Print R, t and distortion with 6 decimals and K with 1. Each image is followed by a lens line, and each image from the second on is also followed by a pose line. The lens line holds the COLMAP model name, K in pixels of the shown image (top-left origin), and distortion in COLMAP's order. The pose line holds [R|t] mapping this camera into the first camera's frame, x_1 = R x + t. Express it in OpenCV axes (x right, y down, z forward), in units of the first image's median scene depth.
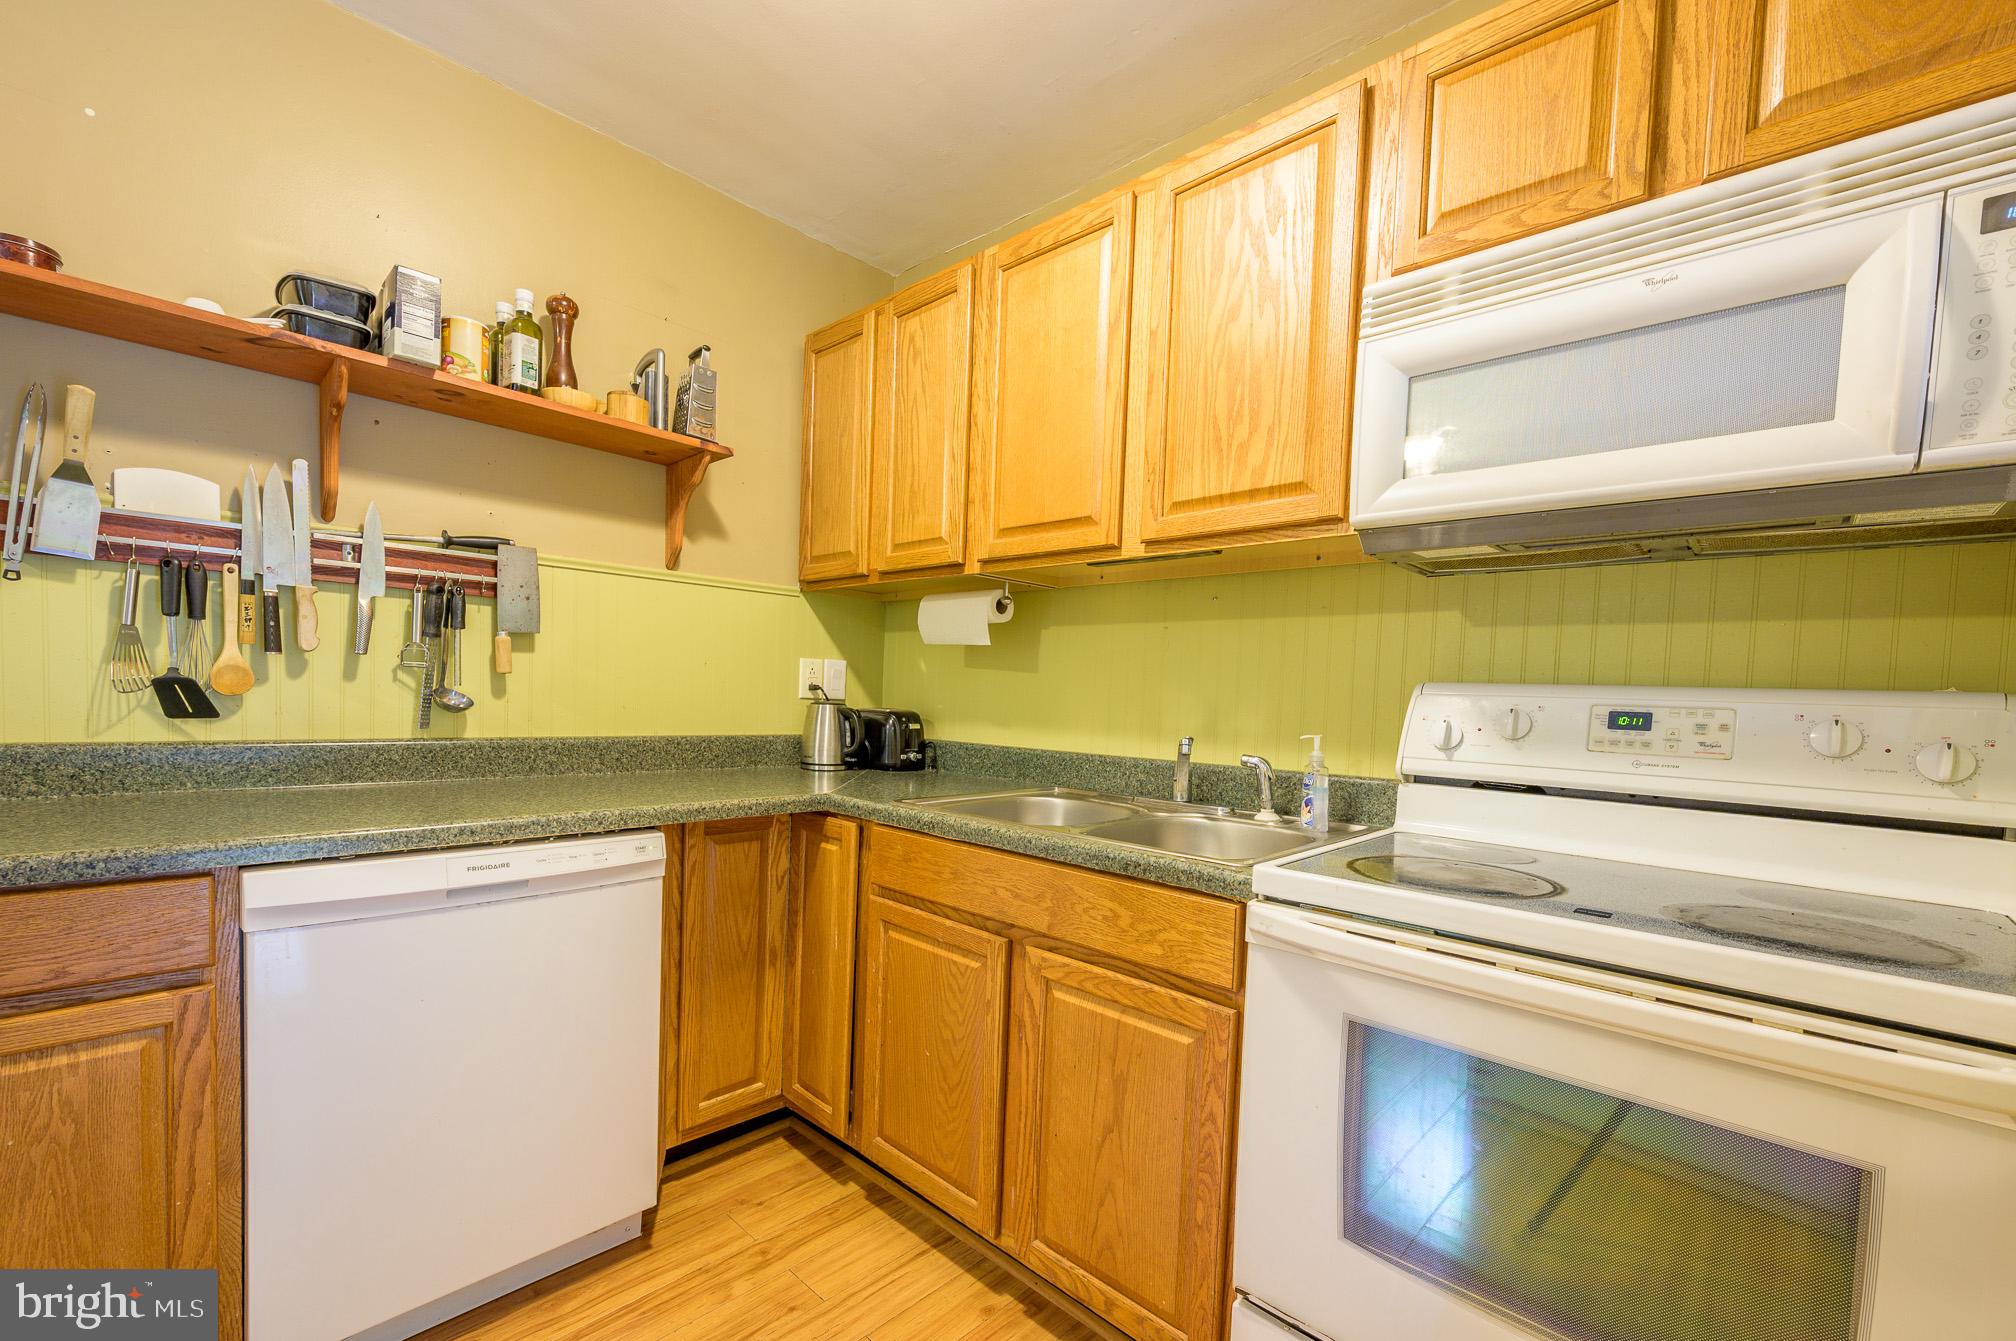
lens RADIAL K [[819.6, 0, 1008.1], [0, 819.6, 732.7], [0, 0, 1]] dist [-0.000180, -0.000381]
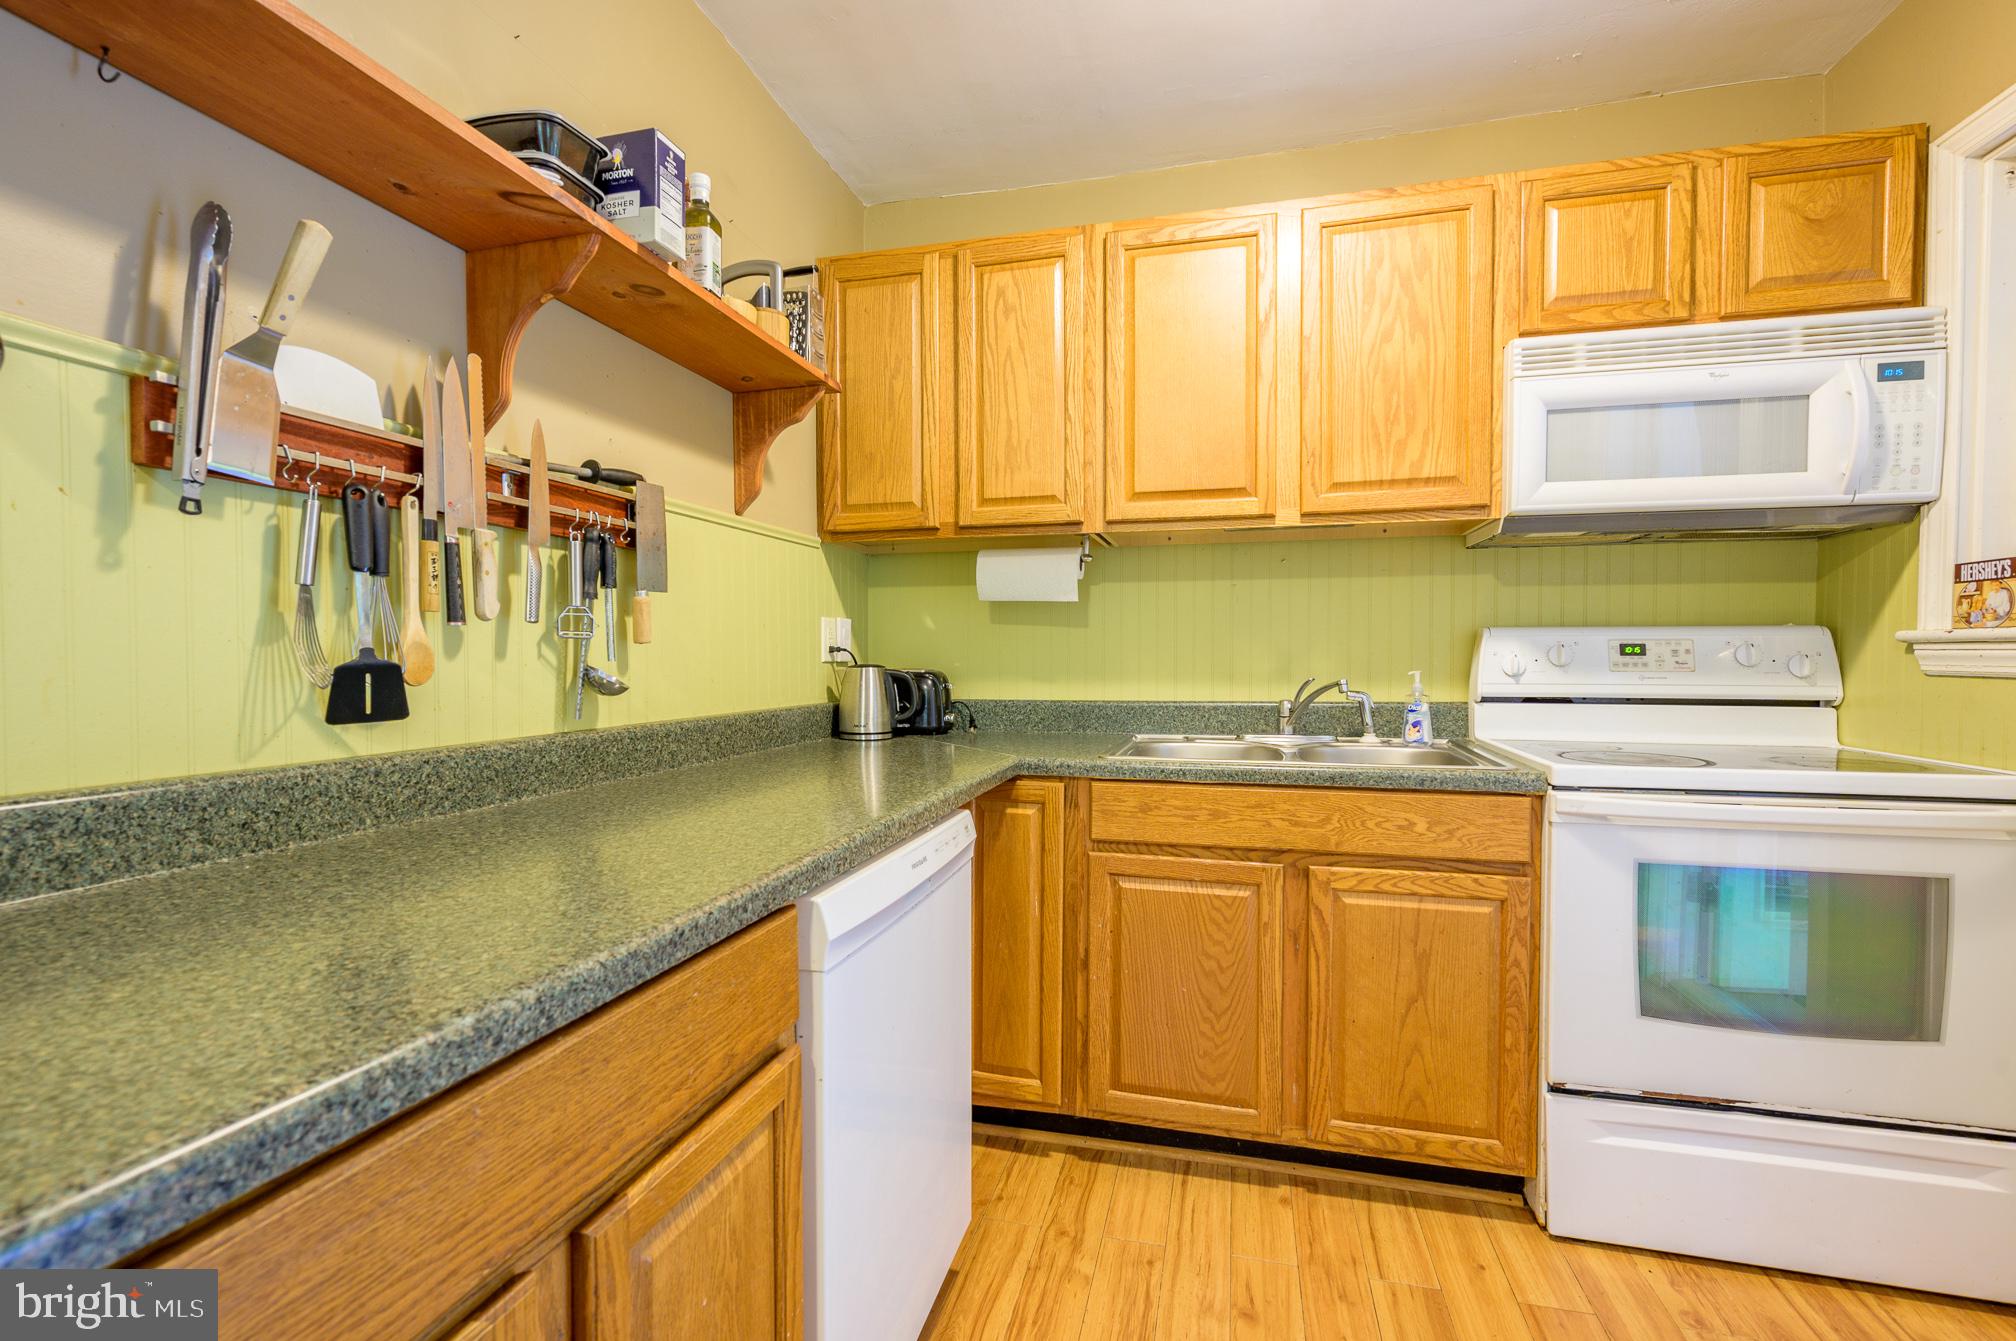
lens RADIAL K [[875.2, 0, 1004.1], [0, 875.2, 673.1], [0, 0, 1]] dist [0.000737, -0.000614]
pose [[0.878349, -0.047664, 0.475638, -0.890632], [0.055652, 0.998447, -0.002716, -0.027532], [-0.474770, 0.028855, 0.879637, 0.116608]]
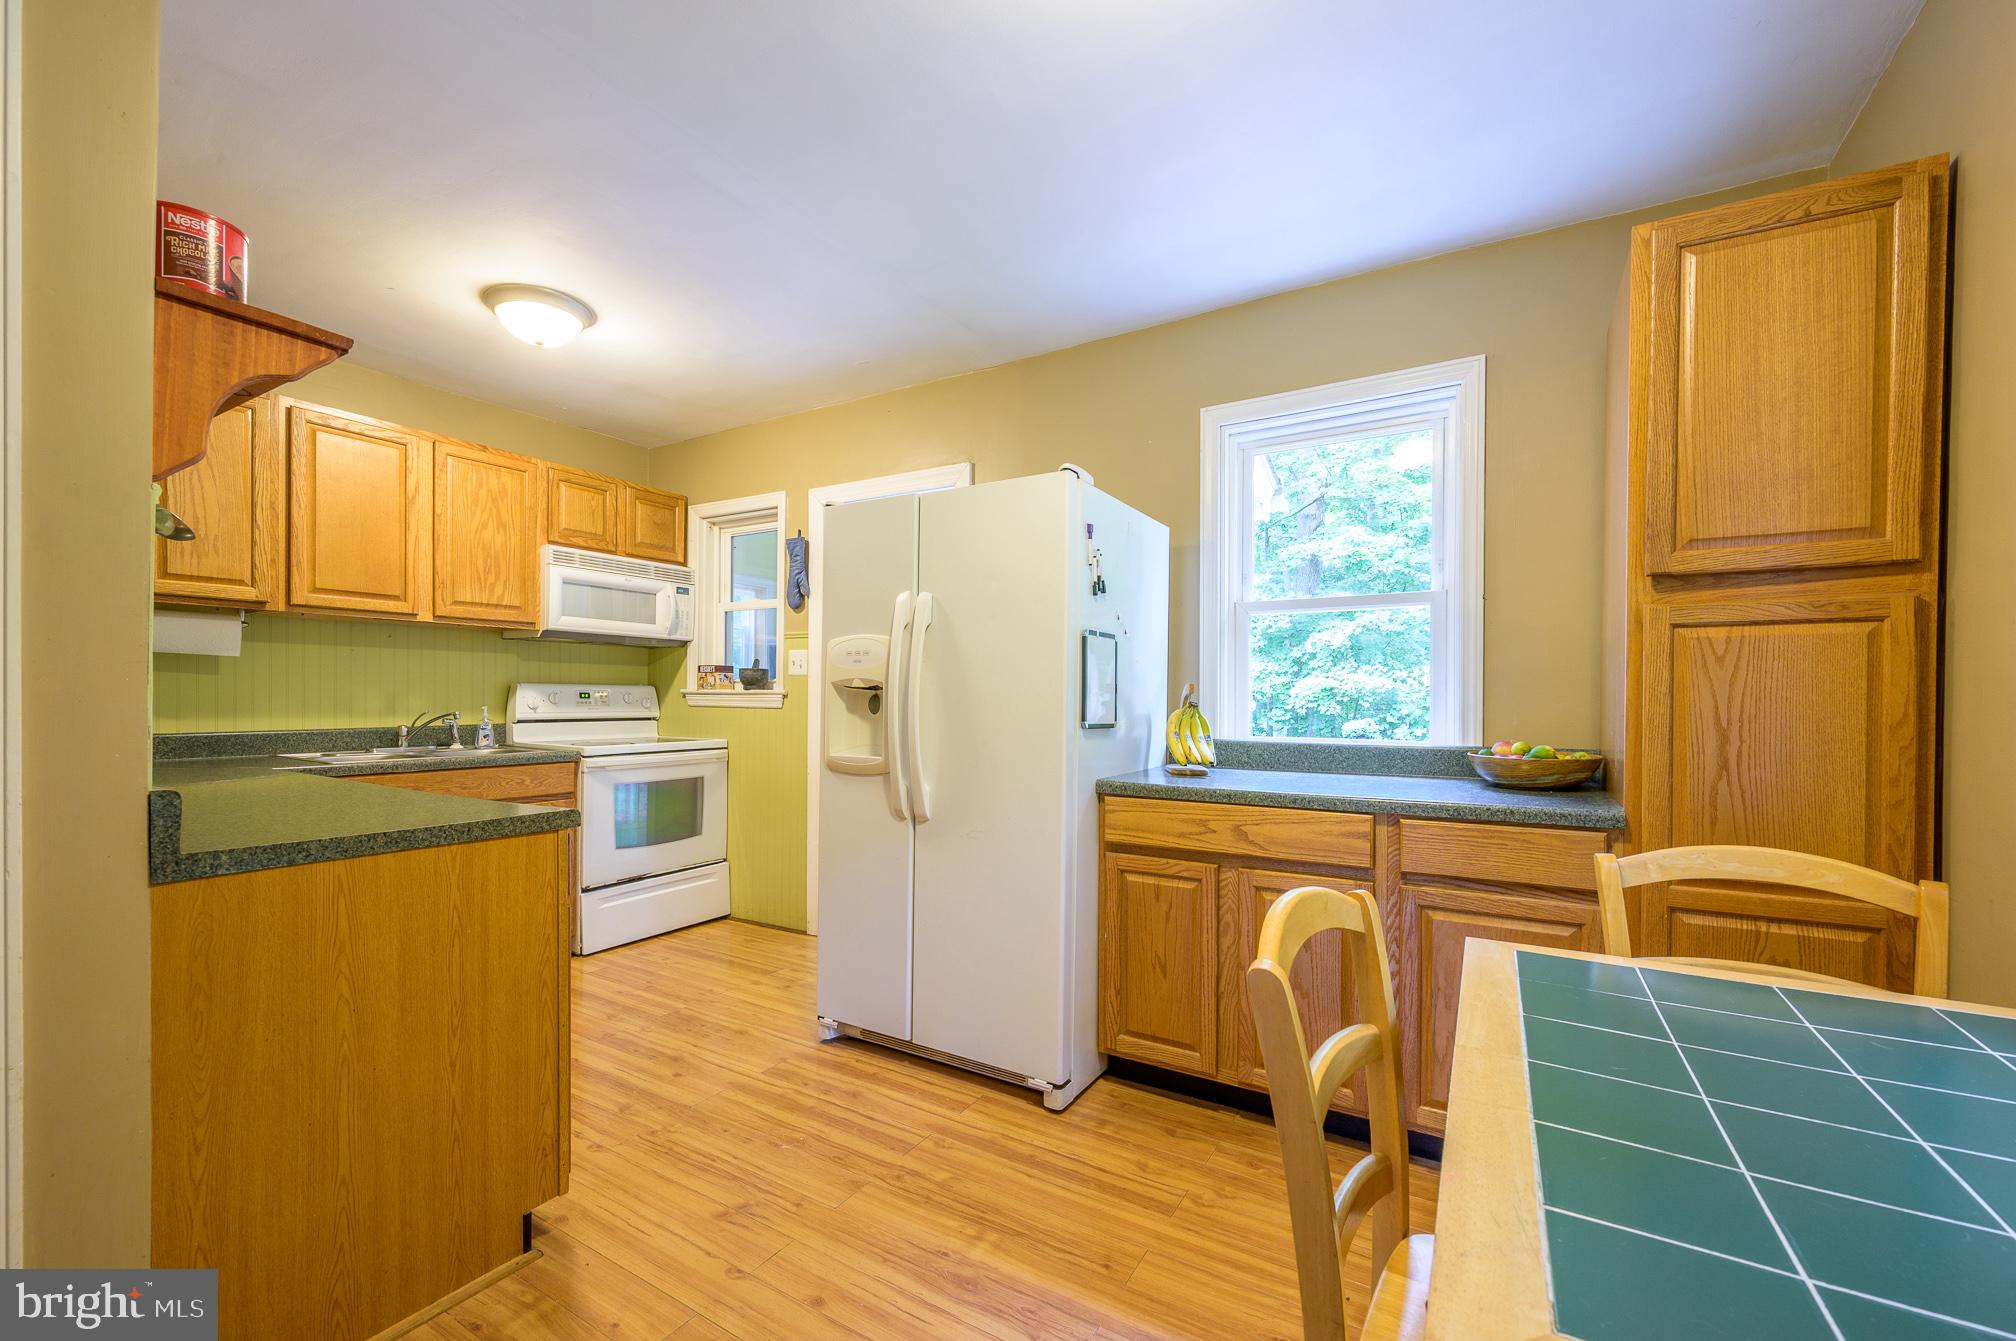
lens RADIAL K [[819.6, 0, 1022.9], [0, 819.6, 699.0], [0, 0, 1]] dist [-0.000180, -0.000381]
pose [[-0.214421, -0.041245, 0.975870, -2.315502], [0.030220, 0.998350, 0.048835, -0.090085], [-0.976274, 0.039962, -0.212821, 0.026832]]
